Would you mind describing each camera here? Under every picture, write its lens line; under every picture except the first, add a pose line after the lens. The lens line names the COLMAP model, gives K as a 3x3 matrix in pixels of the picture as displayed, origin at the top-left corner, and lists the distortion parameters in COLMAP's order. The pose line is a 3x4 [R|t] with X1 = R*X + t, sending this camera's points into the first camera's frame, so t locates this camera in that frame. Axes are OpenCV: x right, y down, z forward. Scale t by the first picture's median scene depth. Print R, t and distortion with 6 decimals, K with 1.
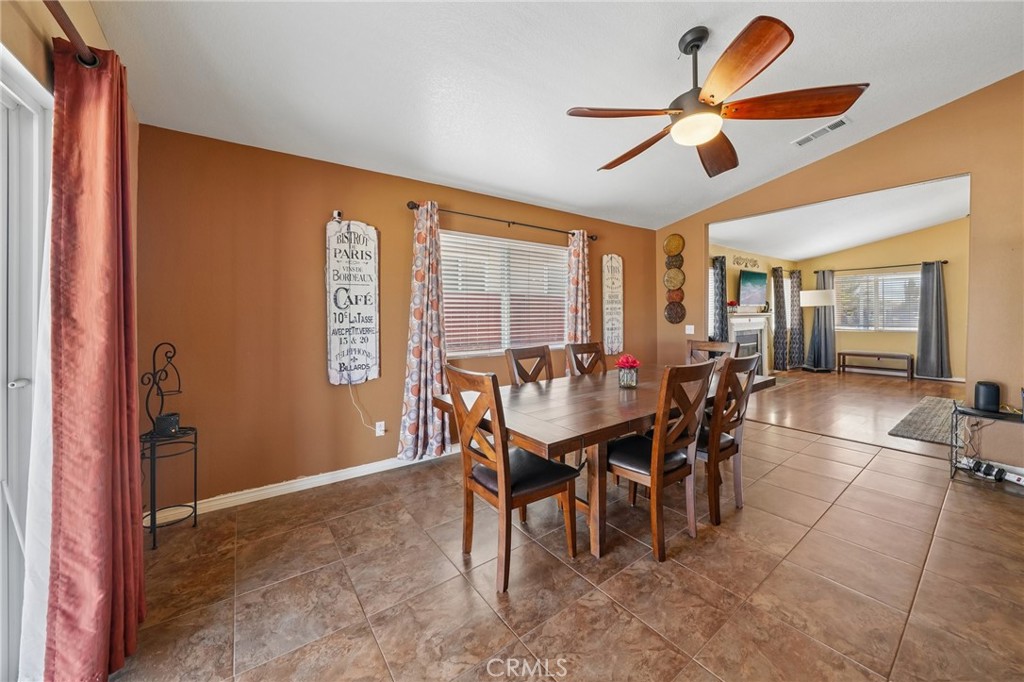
lens RADIAL K [[366.9, 0, 490.6], [0, 366.9, 314.7], [0, 0, 1]] dist [-0.028229, -0.000047]
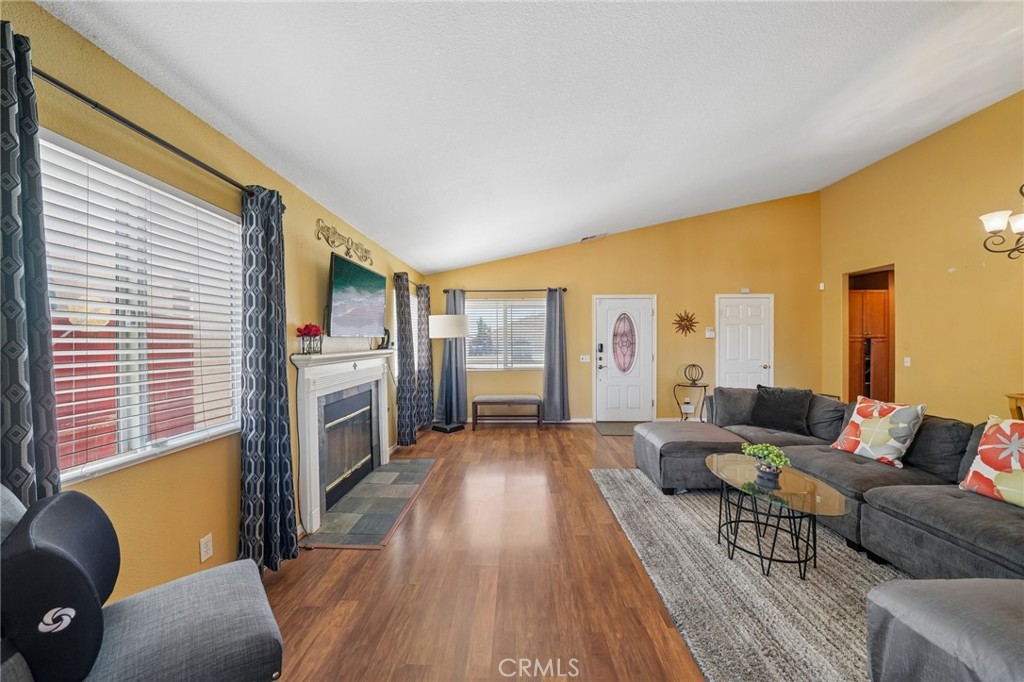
lens RADIAL K [[382.5, 0, 510.6], [0, 382.5, 349.9], [0, 0, 1]] dist [-0.028283, 0.000013]
pose [[0.575874, -0.014464, 0.817410, 0.386477], [0.000608, 0.999851, 0.017264, -0.013770], [-0.817538, -0.009445, 0.575797, 0.493165]]
